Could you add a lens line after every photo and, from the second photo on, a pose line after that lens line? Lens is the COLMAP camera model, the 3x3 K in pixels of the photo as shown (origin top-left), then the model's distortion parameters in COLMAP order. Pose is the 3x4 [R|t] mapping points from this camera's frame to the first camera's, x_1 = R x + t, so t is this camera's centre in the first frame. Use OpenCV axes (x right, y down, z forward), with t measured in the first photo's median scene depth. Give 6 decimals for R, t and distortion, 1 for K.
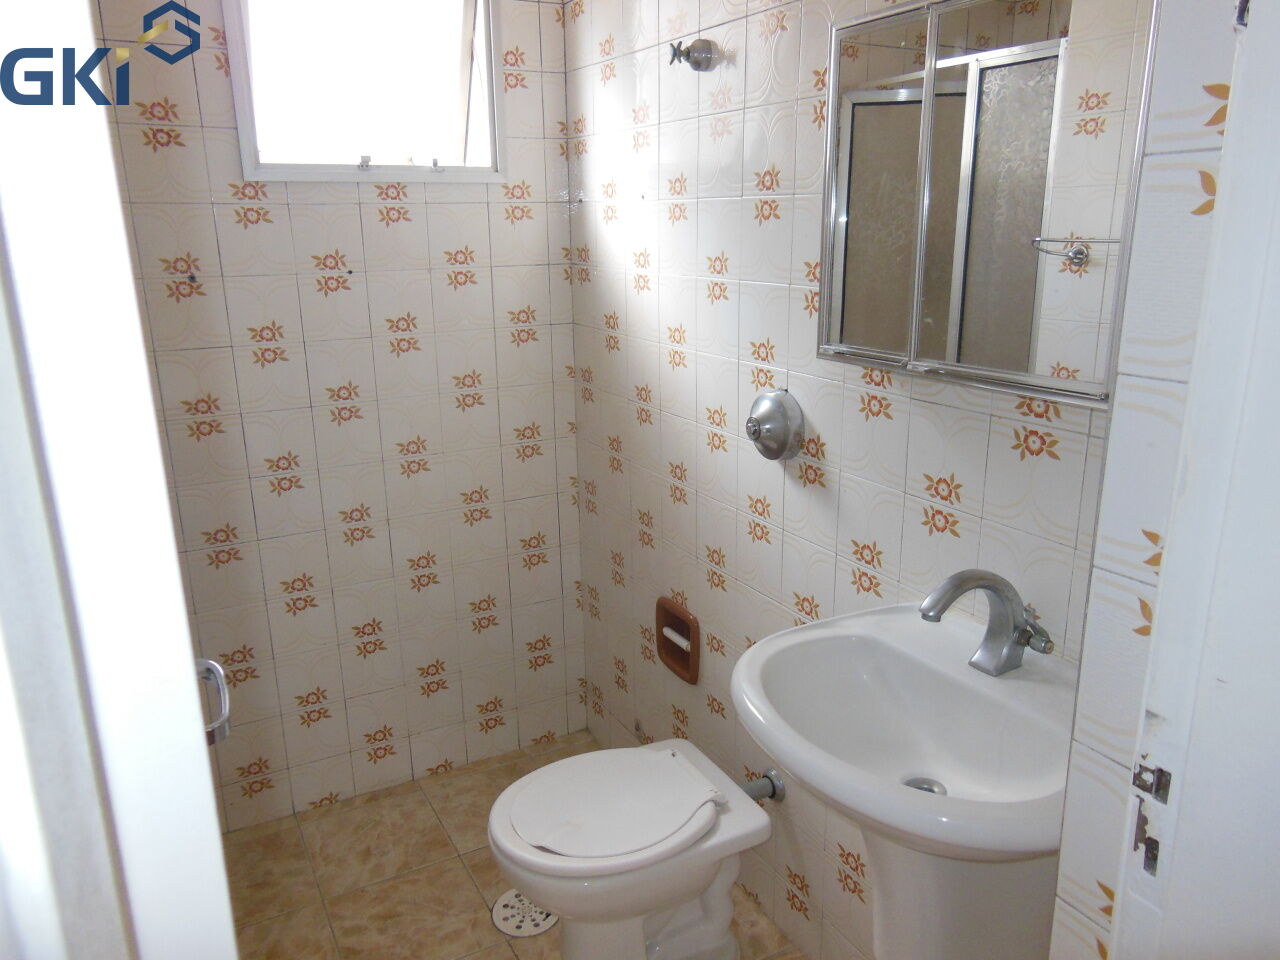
lens RADIAL K [[945.7, 0, 642.9], [0, 945.7, 480.0], [0, 0, 1]] dist [-0.005659, 0.026598]
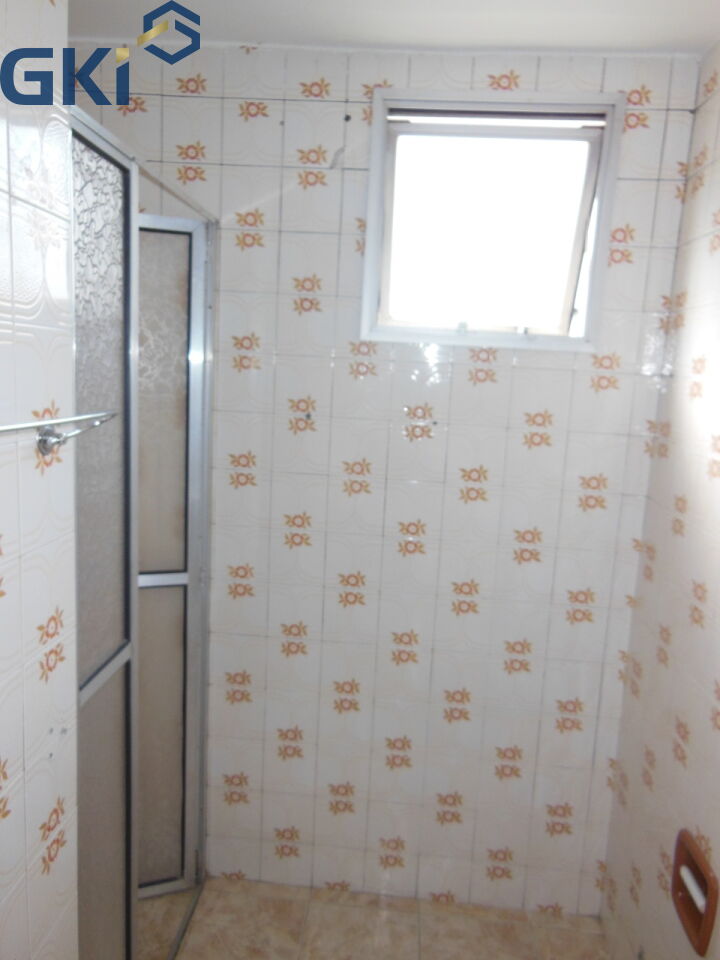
lens RADIAL K [[709.3, 0, 383.4], [0, 709.3, 480.4], [0, 0, 1]] dist [-0.005659, 0.026598]
pose [[0.848066, 0.141380, -0.510682, 0.069647], [-0.203531, 0.976733, -0.067590, -0.082435], [0.489244, 0.161260, 0.857109, 0.256528]]
